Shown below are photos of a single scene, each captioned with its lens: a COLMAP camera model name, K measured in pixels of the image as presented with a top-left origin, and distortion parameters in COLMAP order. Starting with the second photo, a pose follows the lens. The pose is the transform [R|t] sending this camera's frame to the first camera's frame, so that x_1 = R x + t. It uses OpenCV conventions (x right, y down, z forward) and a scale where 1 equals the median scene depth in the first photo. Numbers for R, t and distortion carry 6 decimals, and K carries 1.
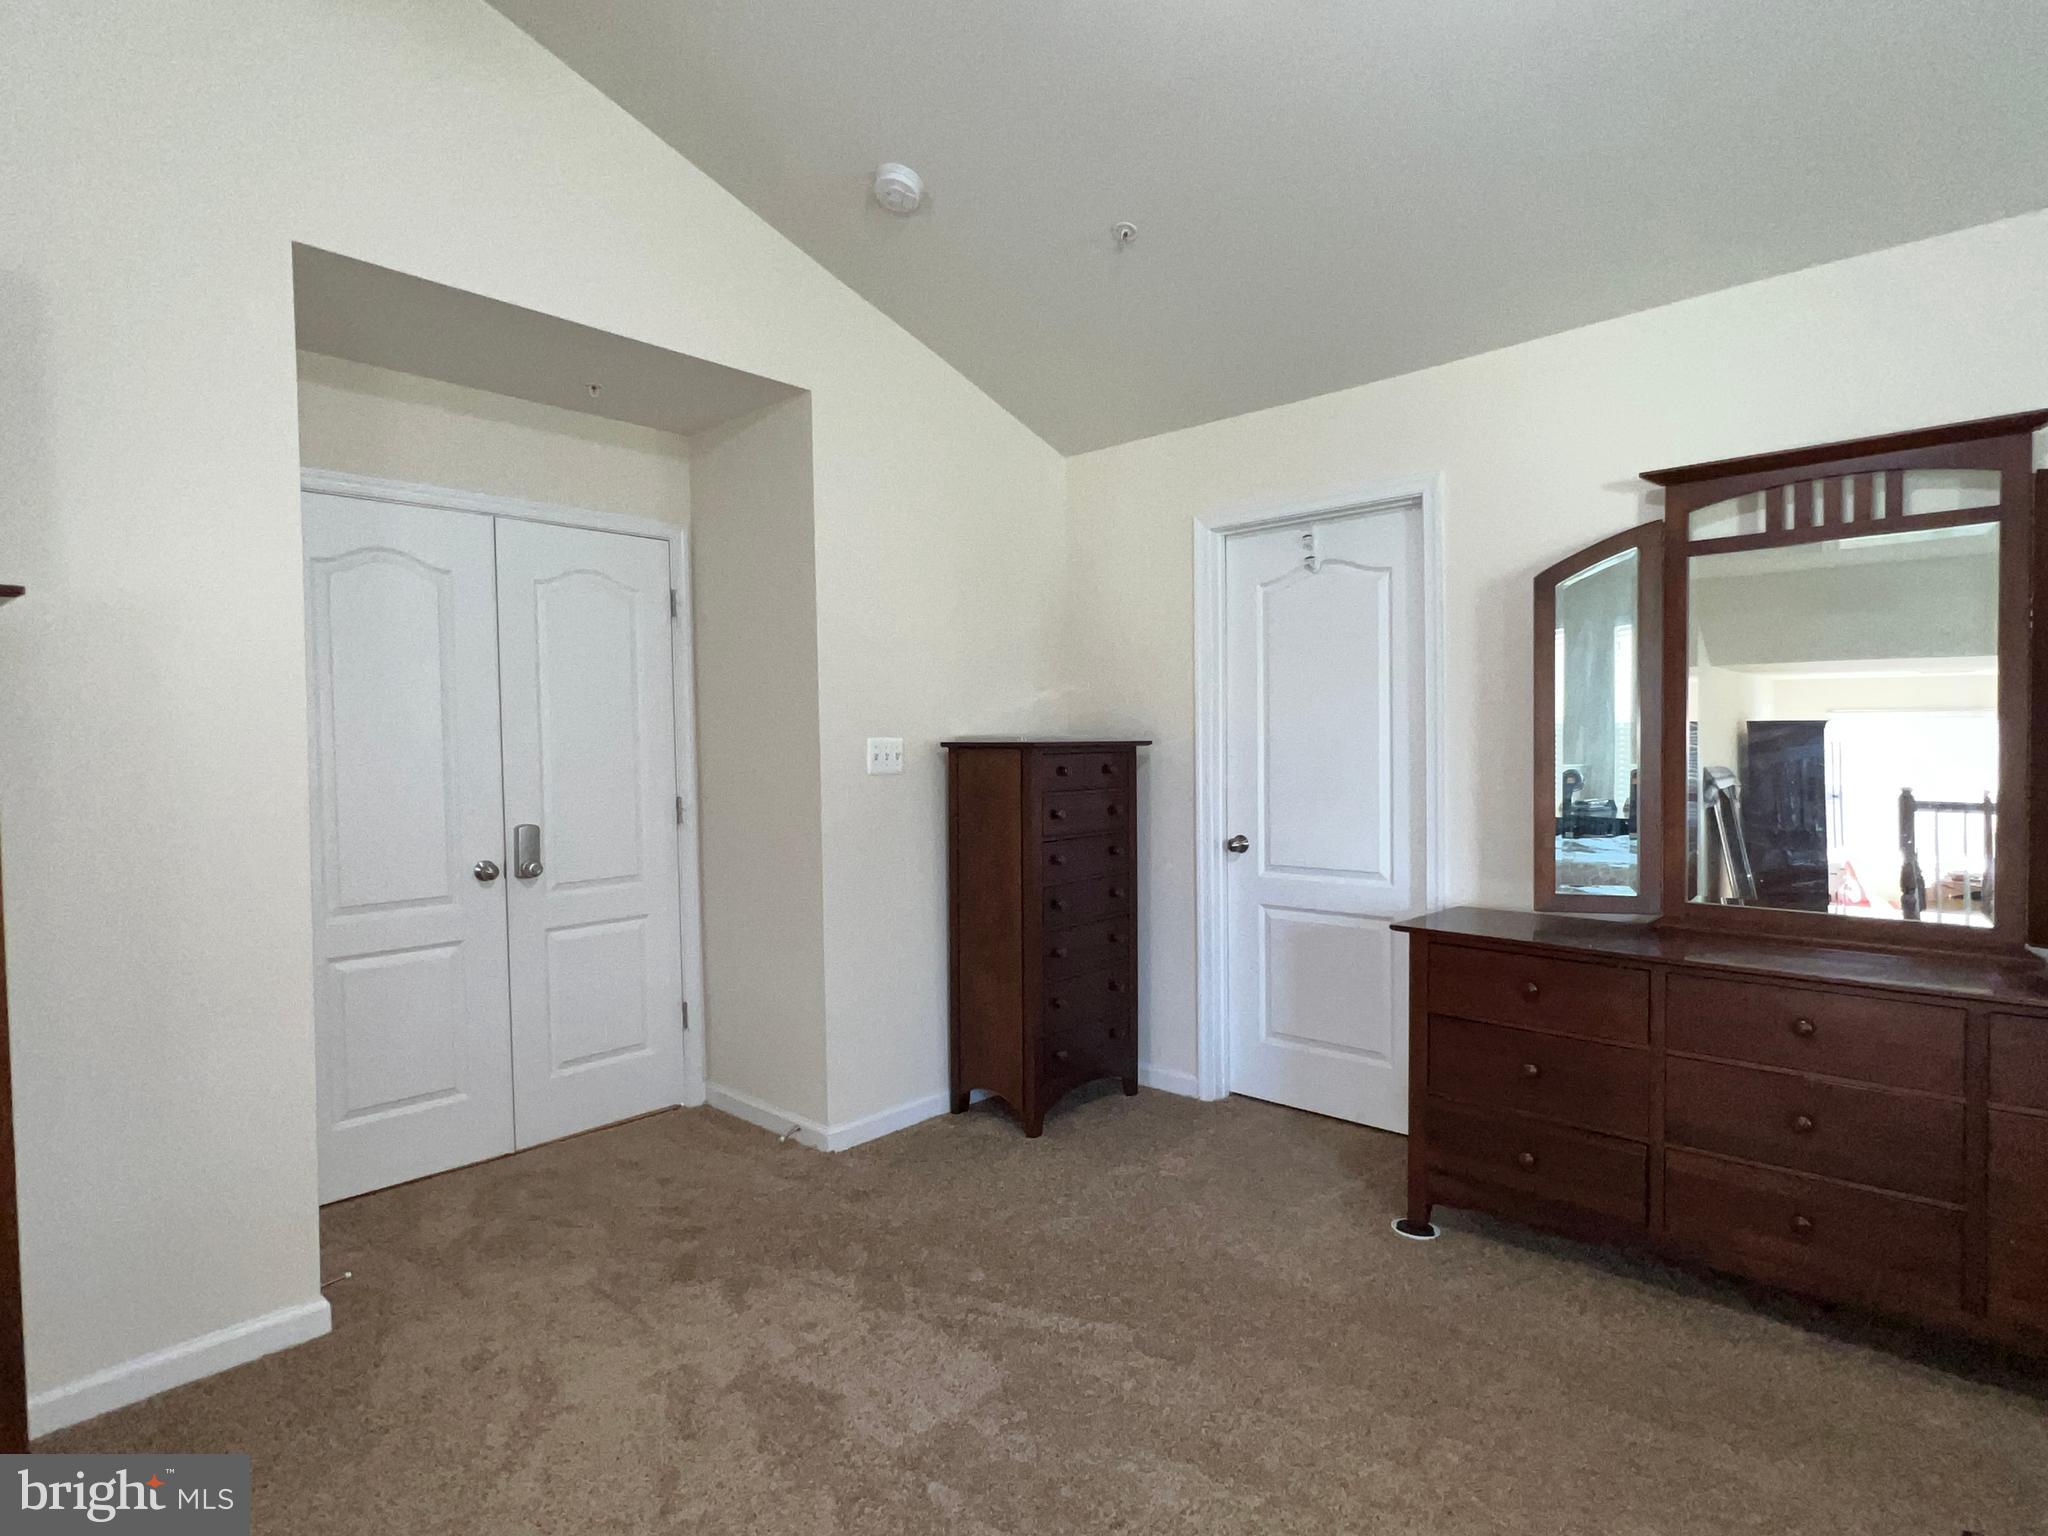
lens RADIAL K [[1069.6, 0, 1023.1], [0, 1069.6, 770.8], [0, 0, 1]] dist [-0.004493, 0.001385]
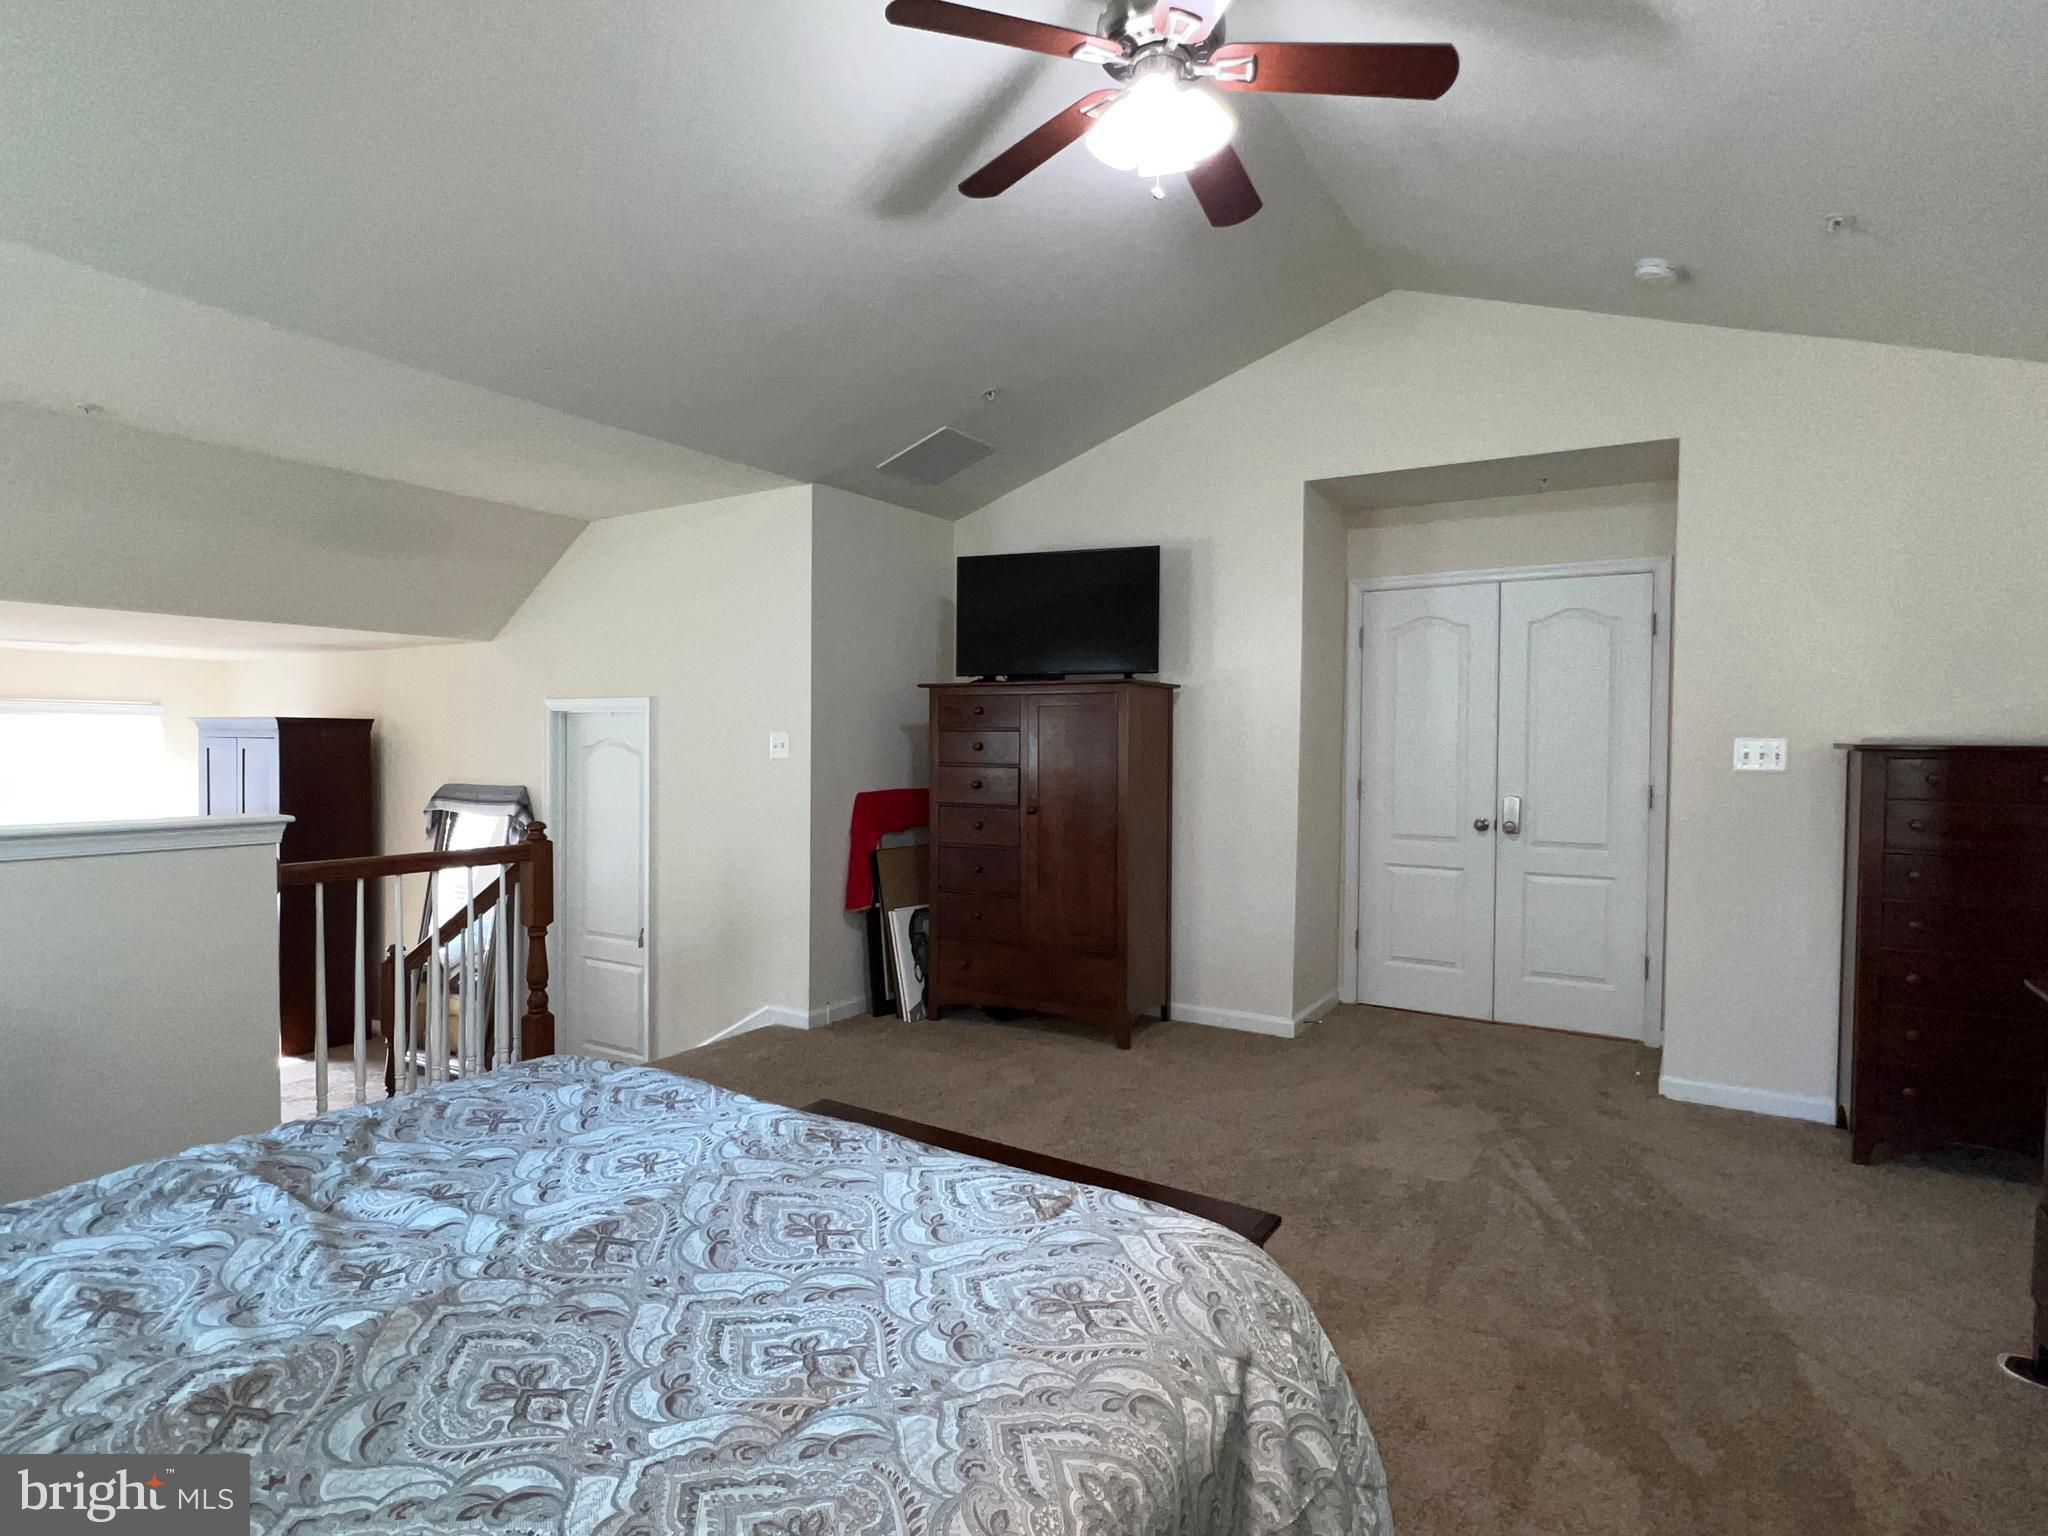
lens RADIAL K [[1069.6, 0, 1022.2], [0, 1069.6, 769.2], [0, 0, 1]] dist [-0.004493, 0.001385]
pose [[0.183259, 0.040092, -0.982247, 0.934693], [-0.041277, 0.998601, 0.033059, -0.005878], [0.982198, 0.034486, 0.184657, 0.110488]]
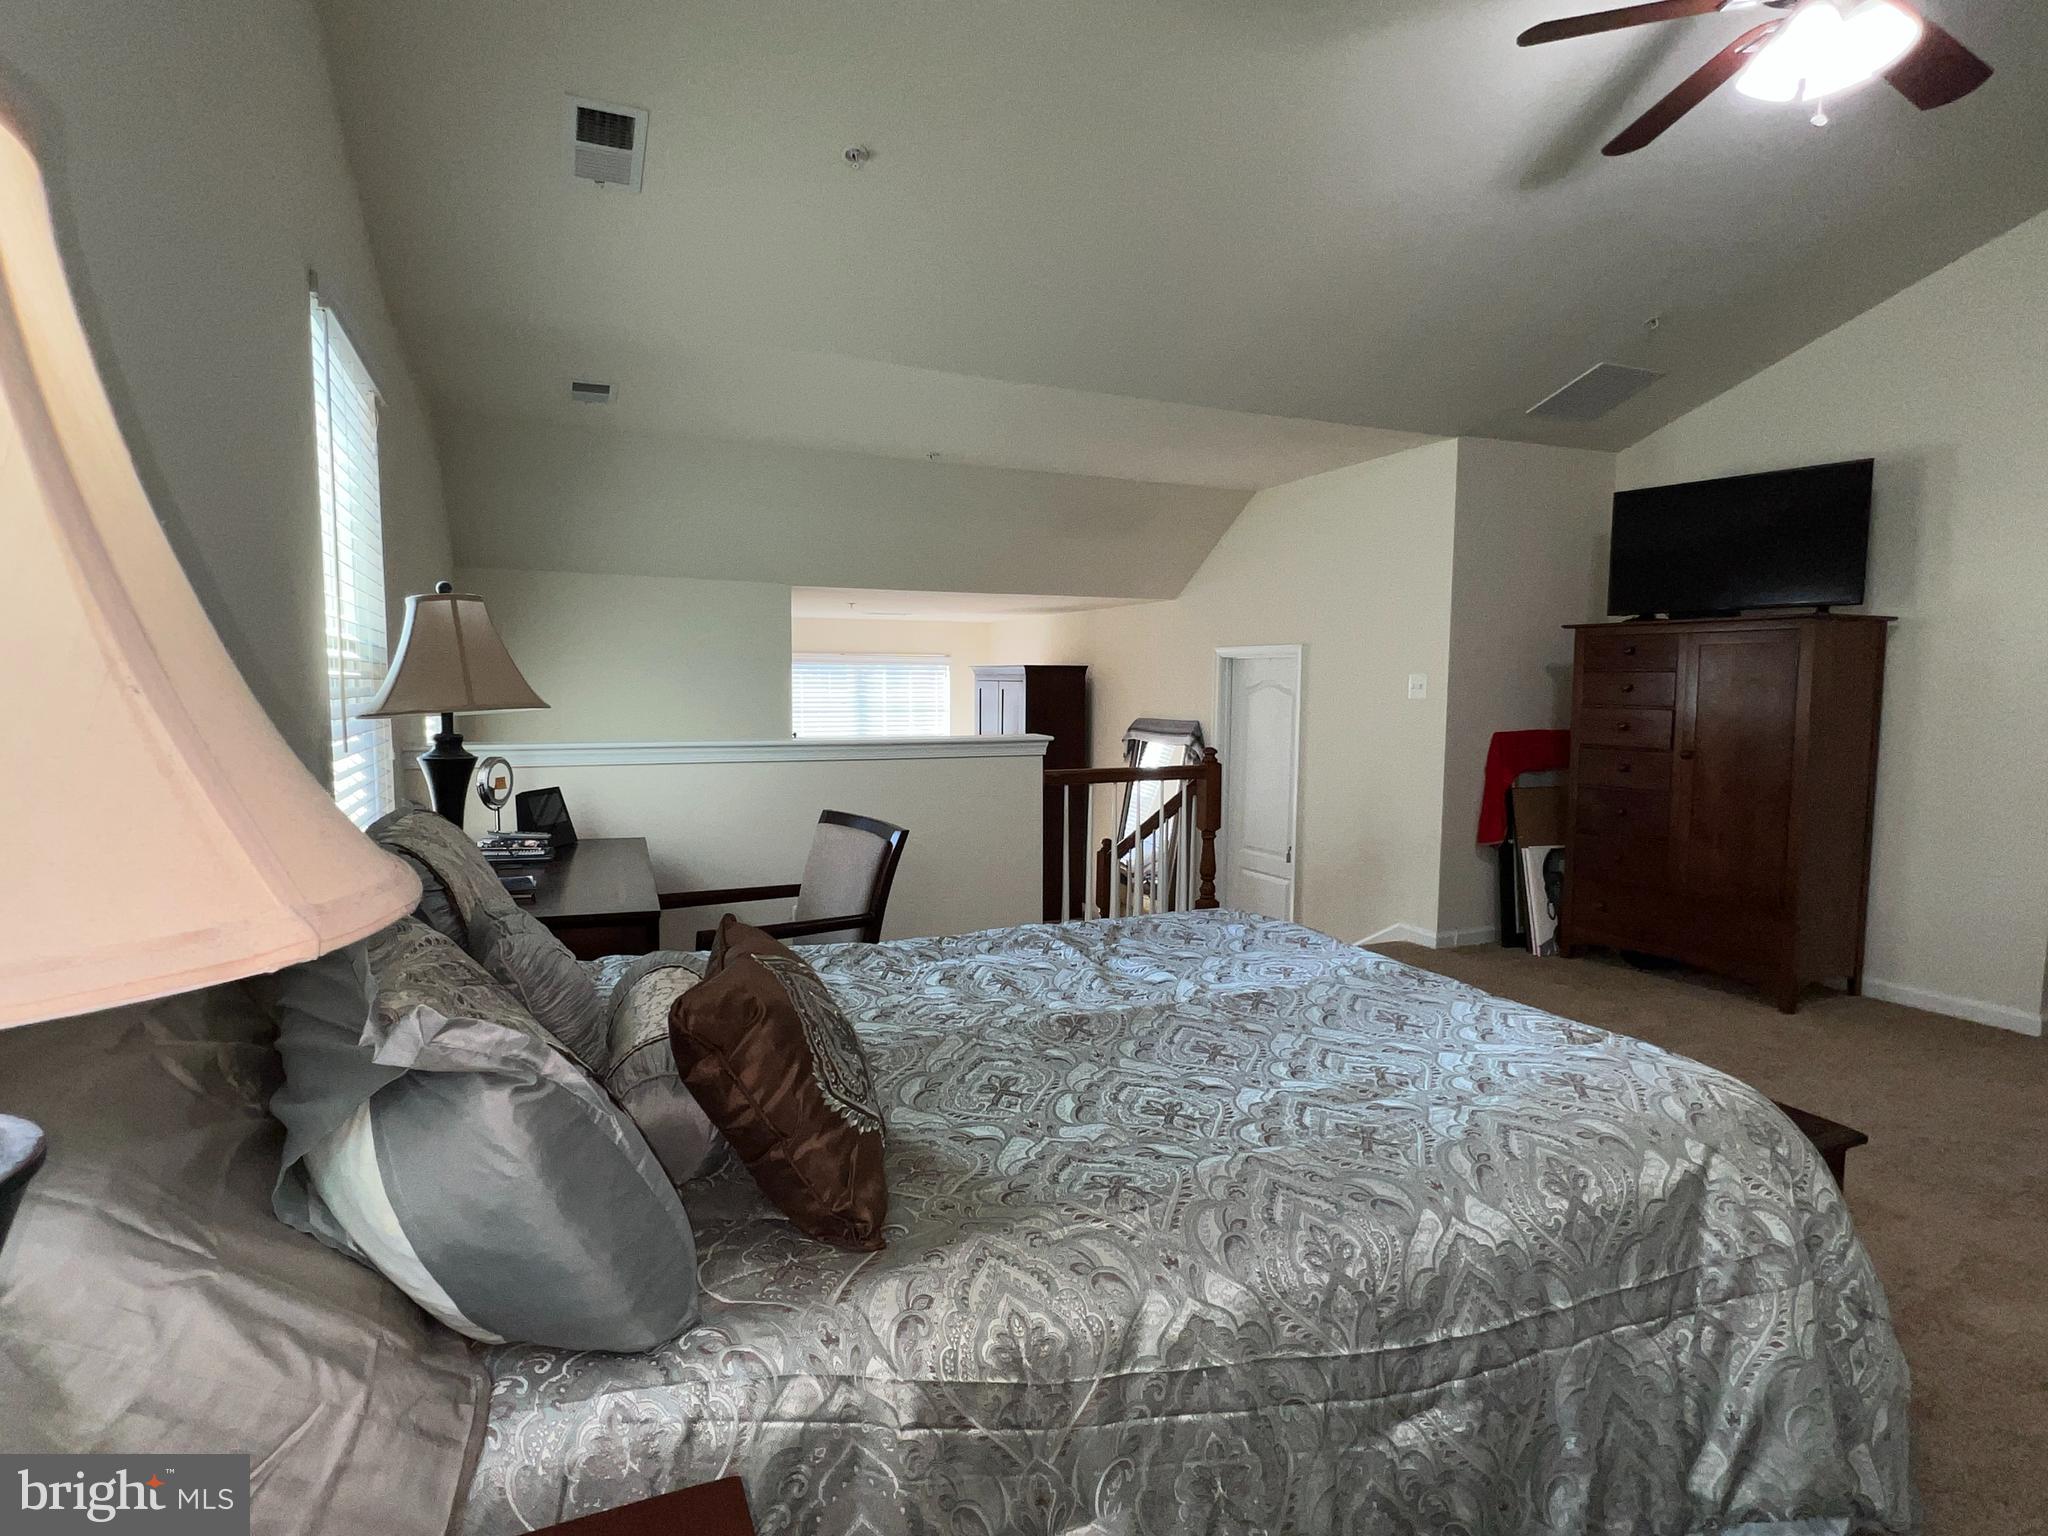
lens RADIAL K [[1069.6, 0, 1019.3], [0, 1069.6, 772.8], [0, 0, 1]] dist [-0.004493, 0.001385]
pose [[-0.398752, 0.091845, -0.912448, 1.143038], [-0.028263, 0.993269, 0.112332, -0.010856], [0.916623, 0.070581, -0.393472, 0.147108]]
